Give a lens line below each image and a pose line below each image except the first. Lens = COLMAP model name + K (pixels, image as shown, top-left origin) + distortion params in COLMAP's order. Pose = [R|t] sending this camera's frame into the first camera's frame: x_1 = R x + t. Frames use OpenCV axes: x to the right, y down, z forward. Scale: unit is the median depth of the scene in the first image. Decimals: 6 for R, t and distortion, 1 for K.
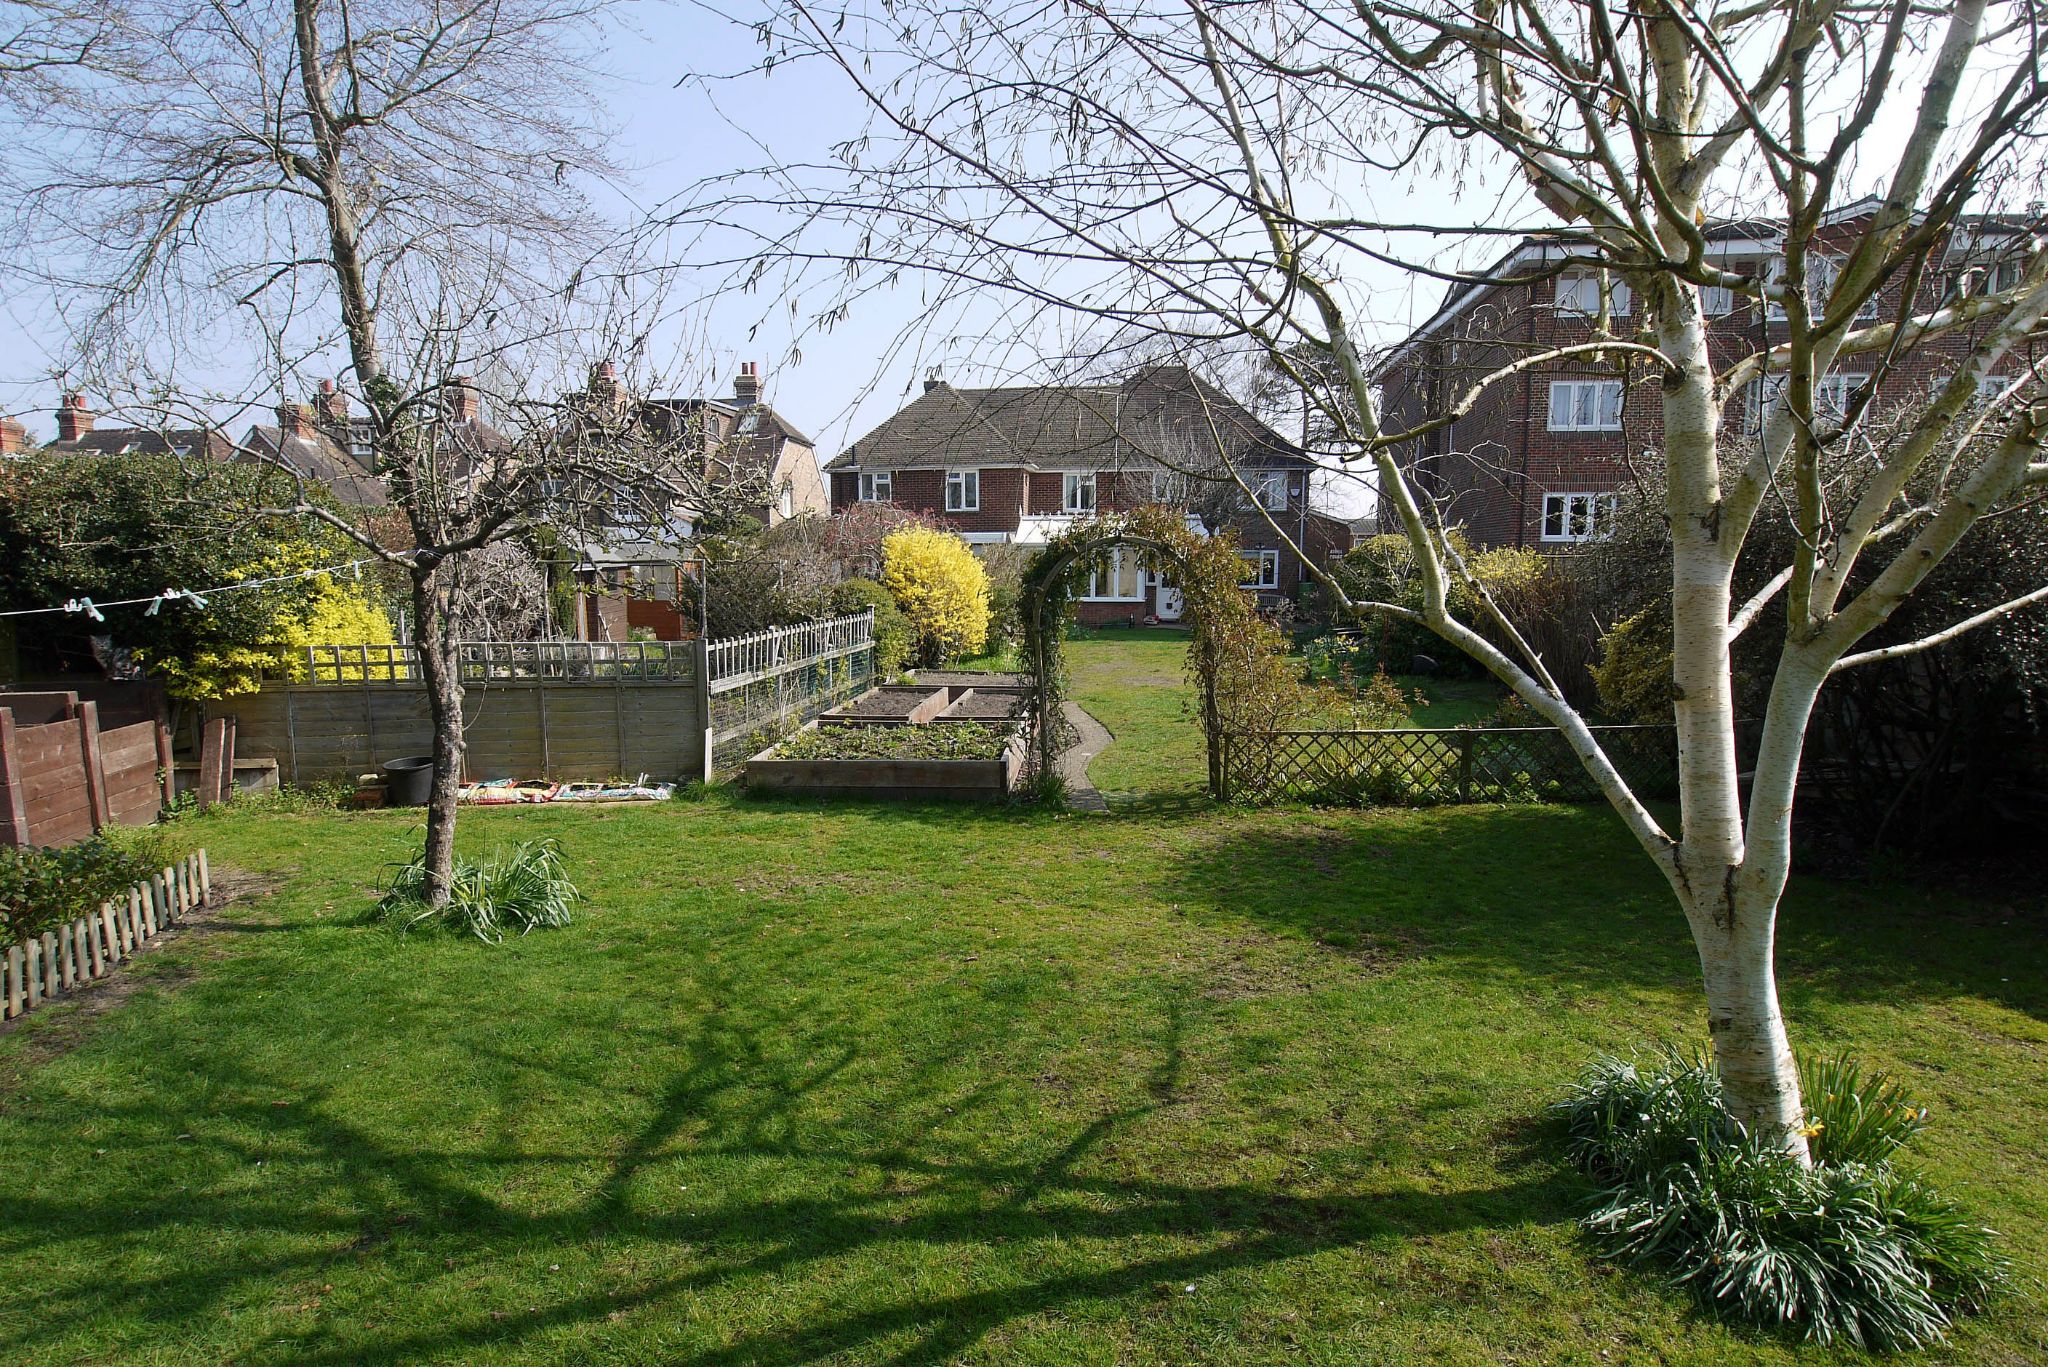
lens RADIAL K [[1081.2, 0, 1021.6], [0, 1081.2, 682.6], [0, 0, 1]] dist [-0.007415, -0.006554]
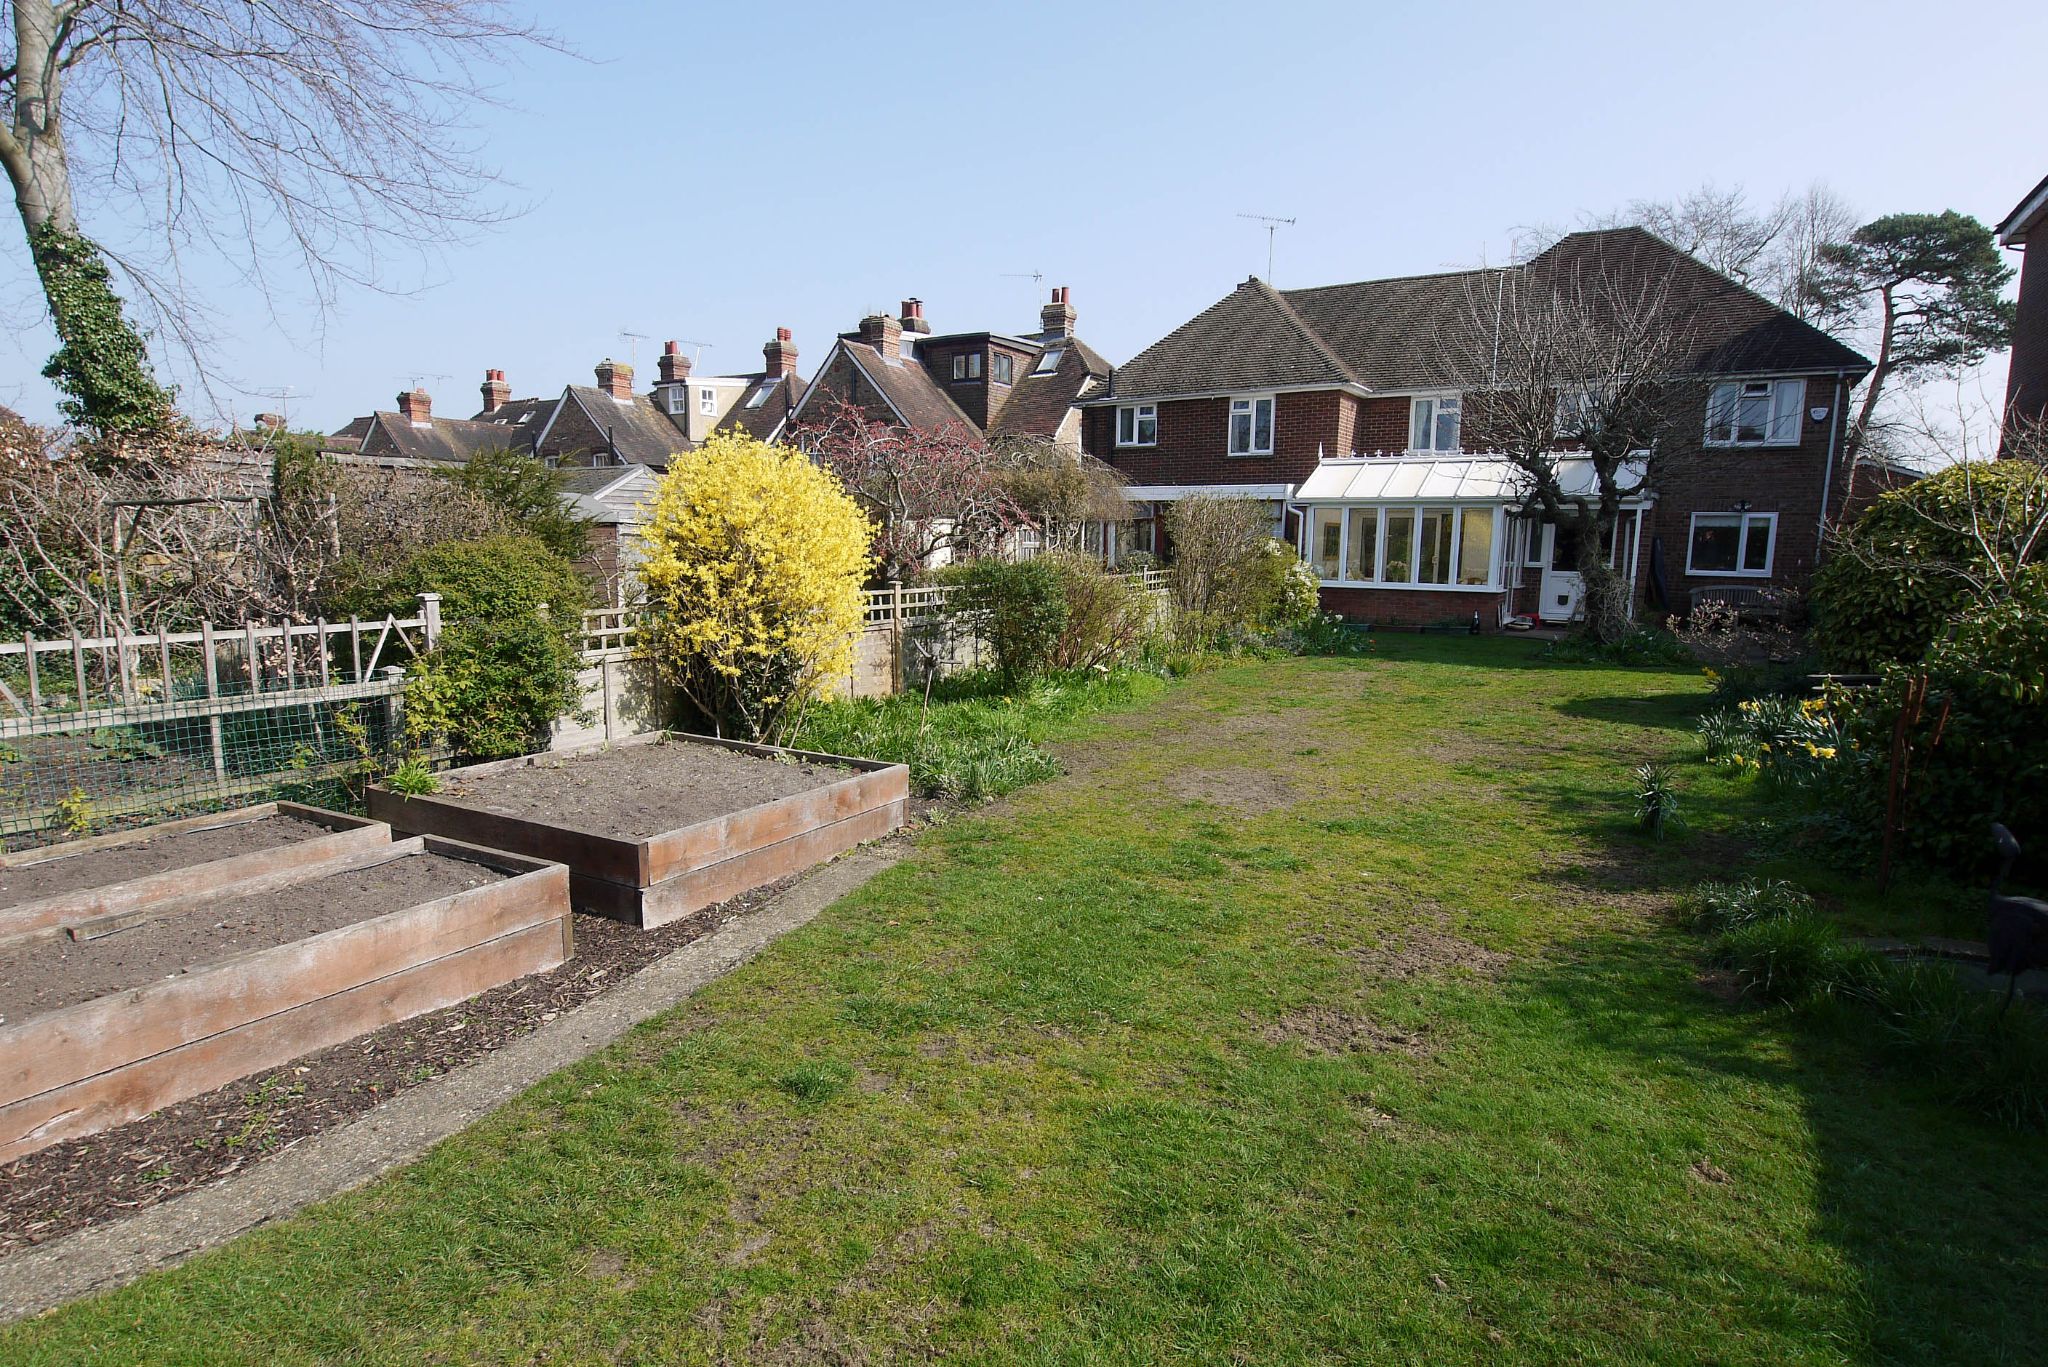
lens RADIAL K [[1081.2, 0, 1027.4], [0, 1081.2, 691.3], [0, 0, 1]] dist [-0.007415, -0.006554]
pose [[0.910967, 0.068373, -0.406772, 0.106851], [-0.055660, 0.997523, 0.043021, -0.026203], [0.408706, -0.016550, 0.912516, 0.283551]]
